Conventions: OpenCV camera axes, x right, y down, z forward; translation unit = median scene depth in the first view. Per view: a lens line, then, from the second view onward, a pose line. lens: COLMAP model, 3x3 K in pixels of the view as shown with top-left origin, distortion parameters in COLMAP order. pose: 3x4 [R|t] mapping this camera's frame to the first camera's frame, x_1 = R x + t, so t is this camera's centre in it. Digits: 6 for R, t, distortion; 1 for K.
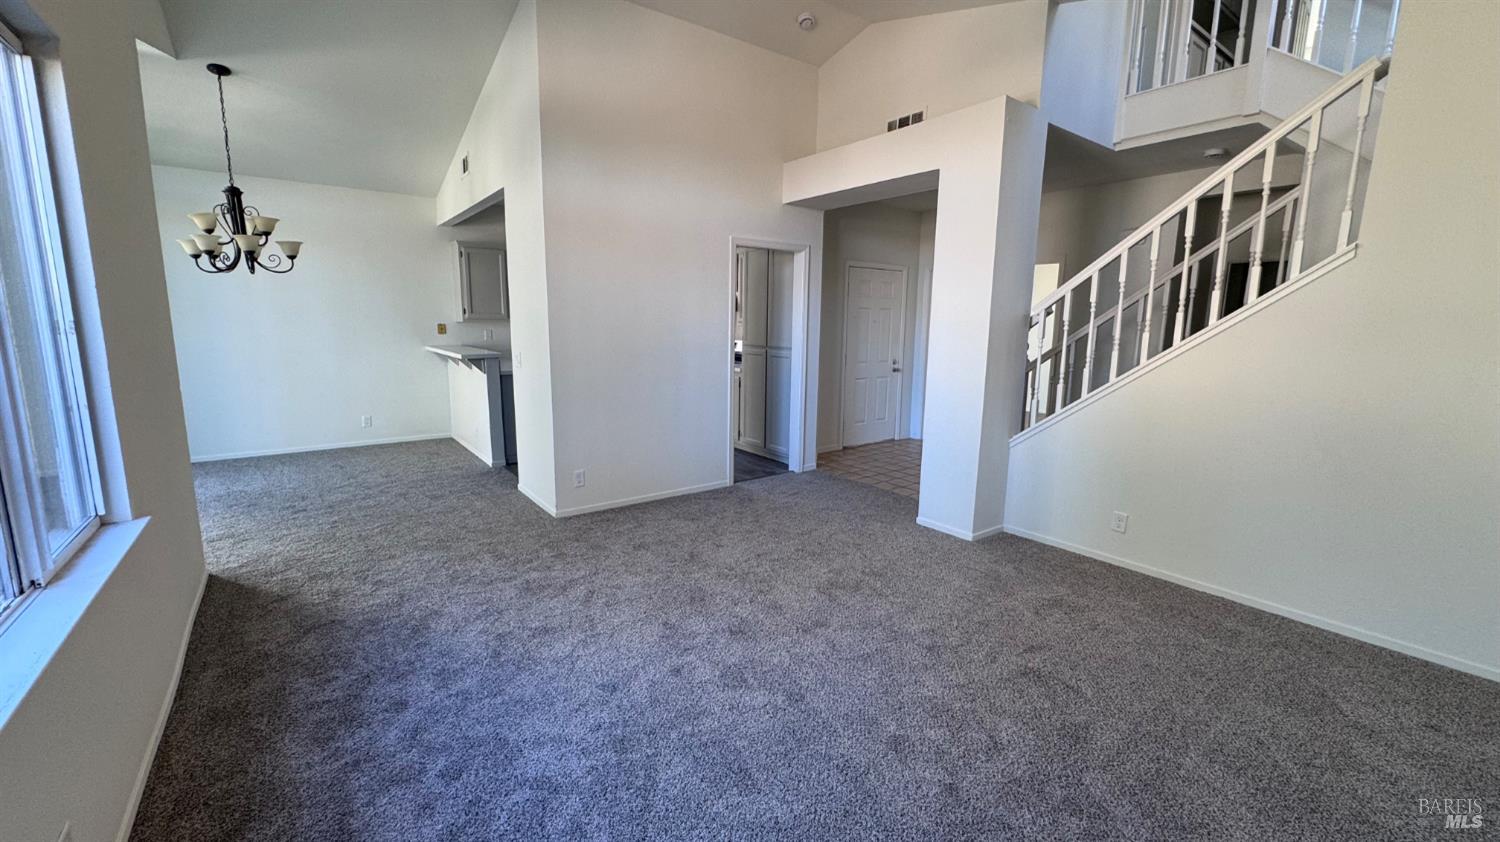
lens RADIAL K [[602.1, 0, 754.4], [0, 602.1, 416.5], [0, 0, 1]] dist [-0.003576, 0.000746]
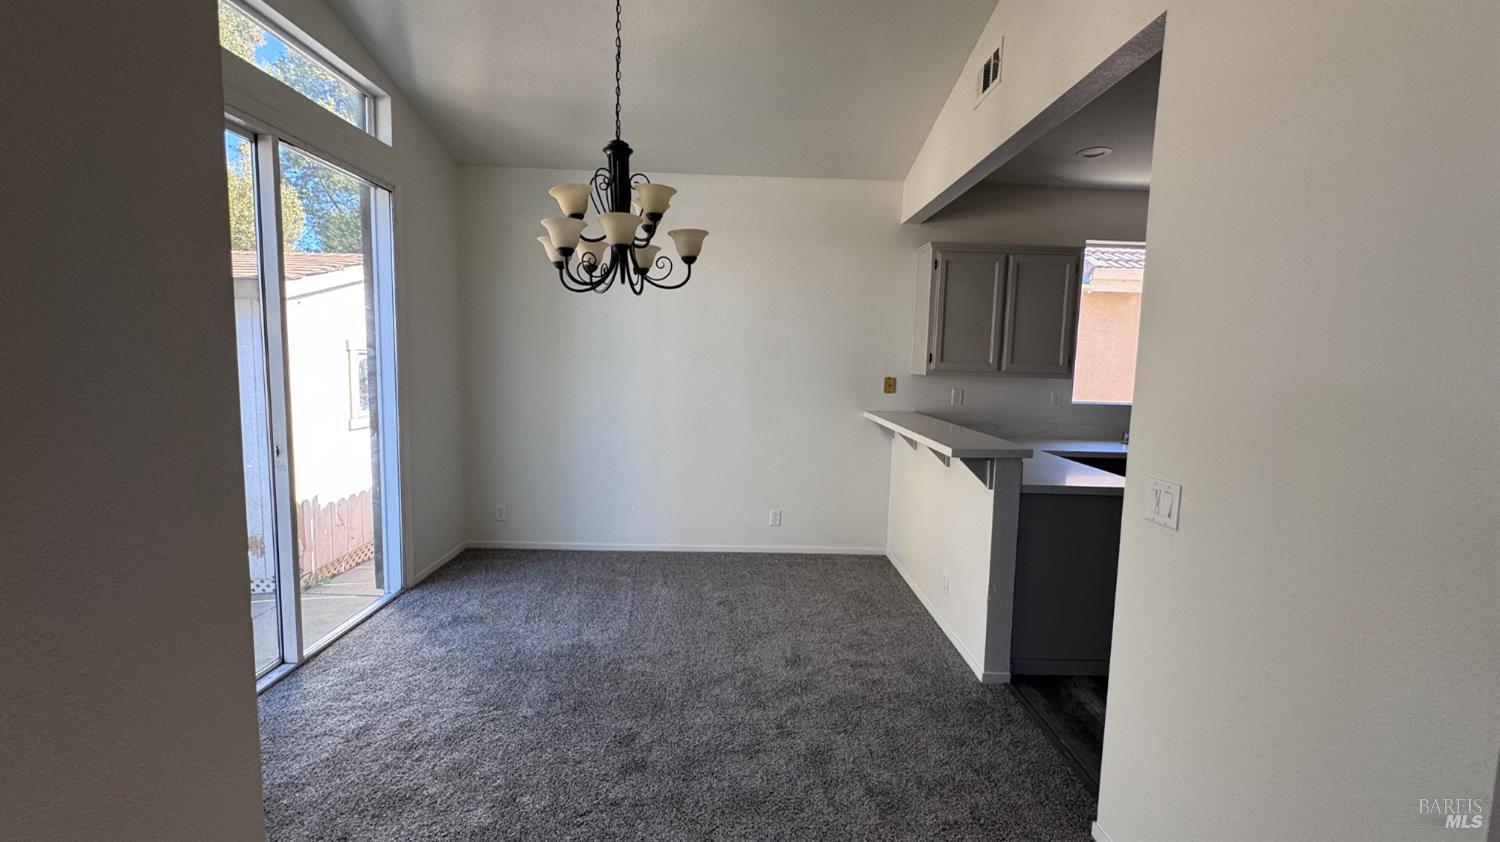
lens RADIAL K [[602.1, 0, 748.9], [0, 602.1, 417.5], [0, 0, 1]] dist [-0.003576, 0.000746]
pose [[0.806908, 0.066214, -0.586954, -0.400509], [-0.108331, 0.993431, -0.036858, -0.109435], [0.580658, 0.093326, 0.808781, 0.611057]]
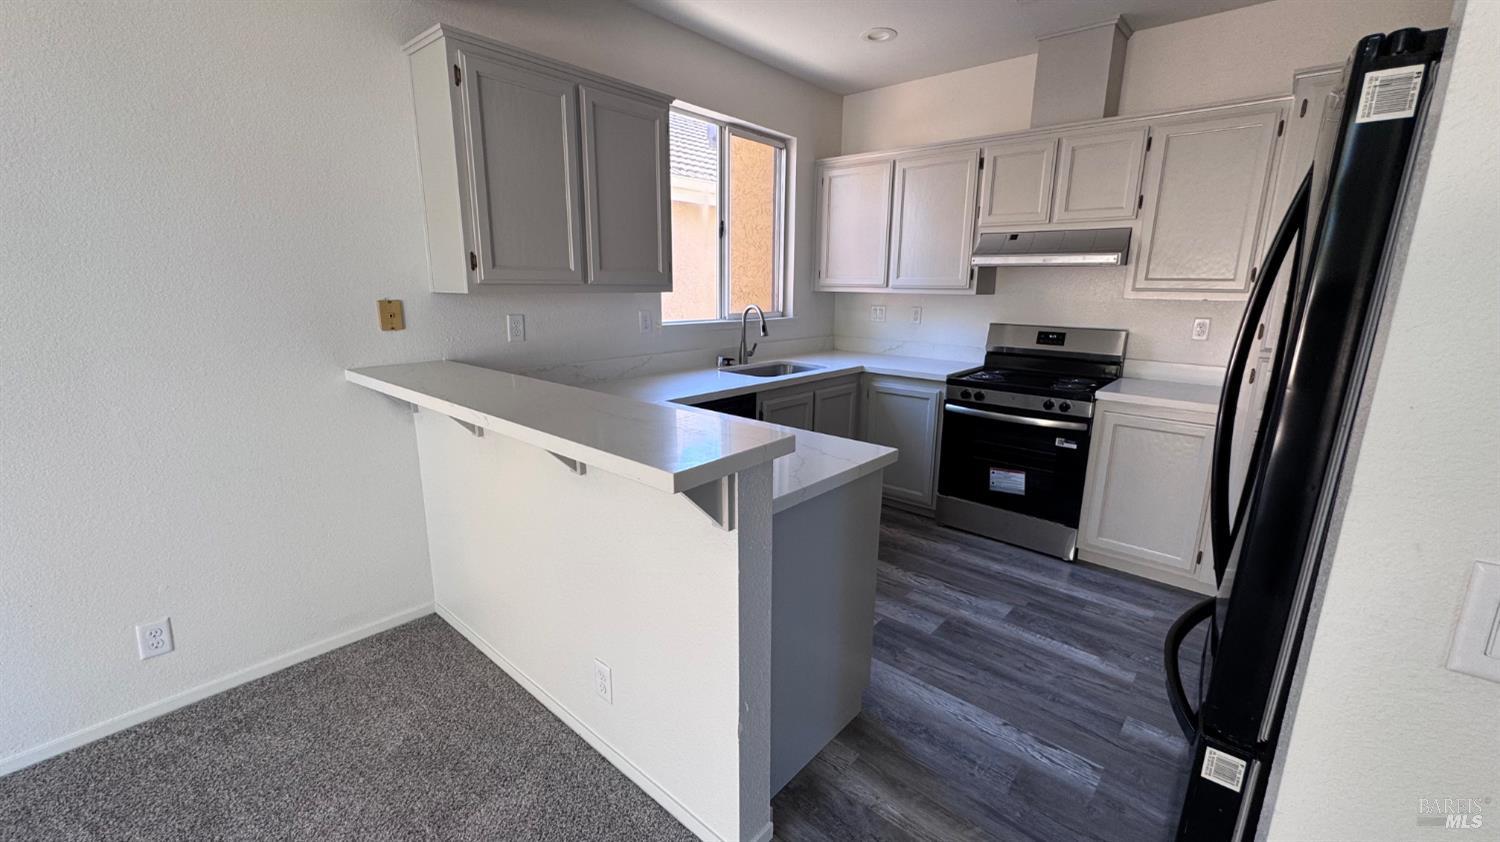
lens RADIAL K [[602.1, 0, 753.4], [0, 602.1, 416.7], [0, 0, 1]] dist [-0.003576, 0.000746]
pose [[0.979061, -0.046119, 0.198274, -0.592189], [0.033777, 0.997301, 0.065186, -0.157706], [-0.200745, -0.057124, 0.977977, 0.952369]]
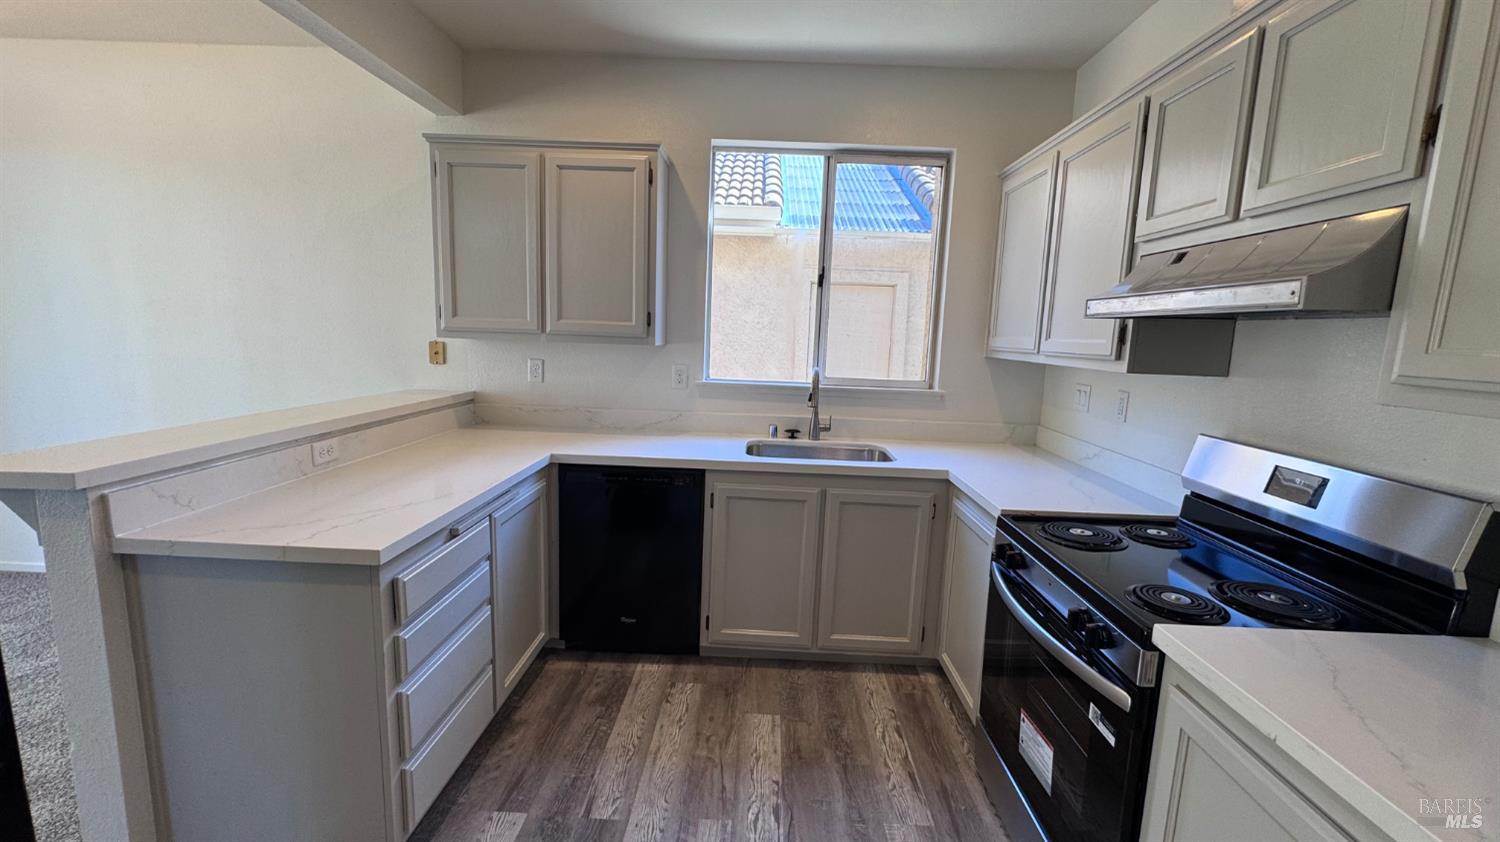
lens RADIAL K [[602.1, 0, 751.7], [0, 602.1, 417.2], [0, 0, 1]] dist [-0.003576, 0.000746]
pose [[0.783225, 0.103303, -0.613096, -0.091987], [-0.124043, 0.992239, 0.008723, -0.197964], [0.609239, 0.069218, 0.789960, 1.199804]]
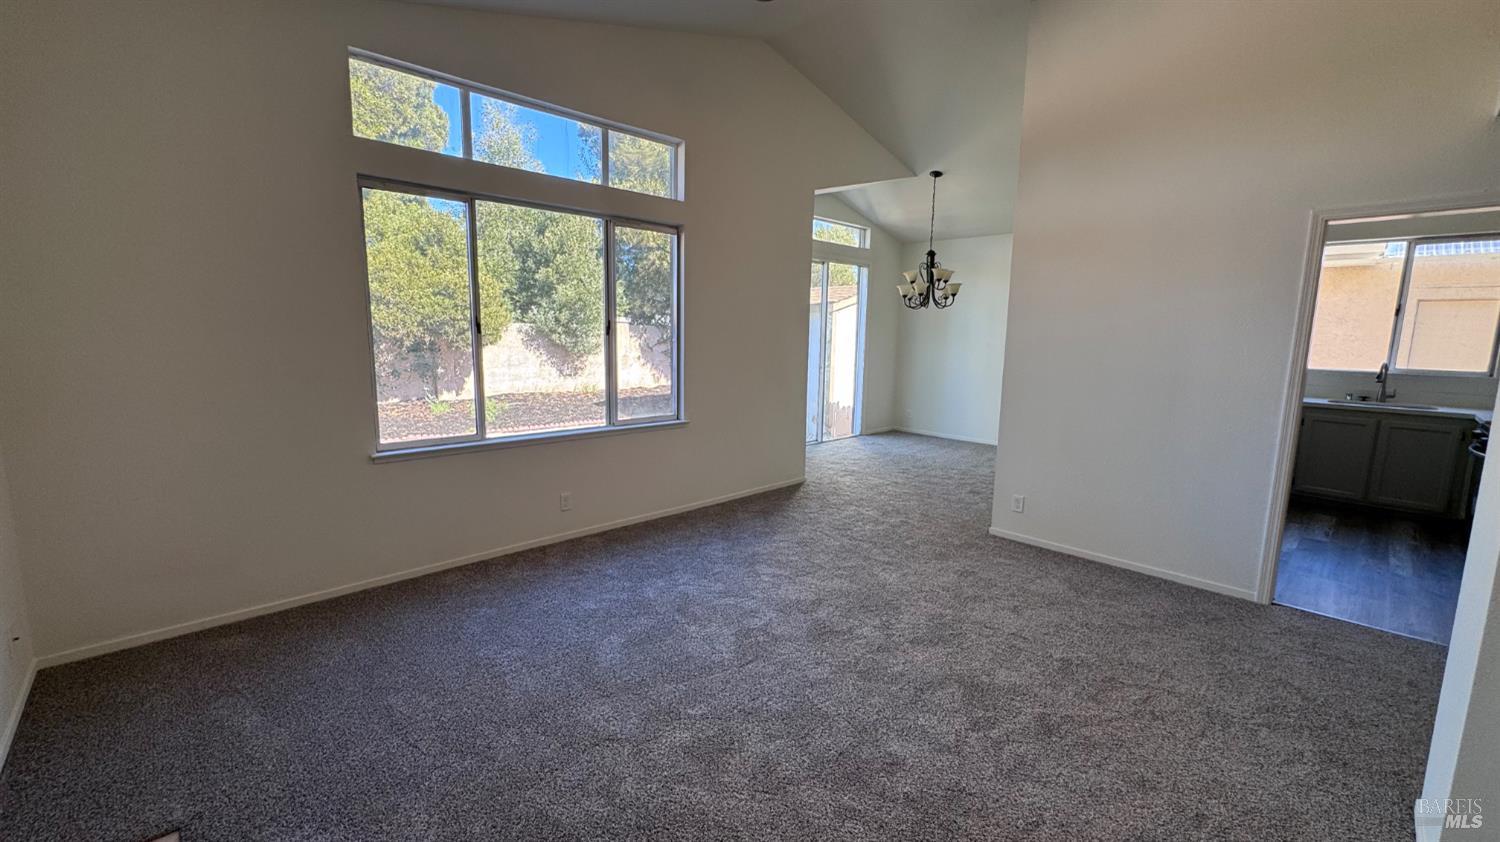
lens RADIAL K [[602.1, 0, 746.7], [0, 602.1, 417.2], [0, 0, 1]] dist [-0.003576, 0.000746]
pose [[0.114010, 0.128514, -0.985132, 0.573110], [-0.173915, 0.978868, 0.107569, -0.059271], [0.978139, 0.159065, 0.133951, 0.405841]]
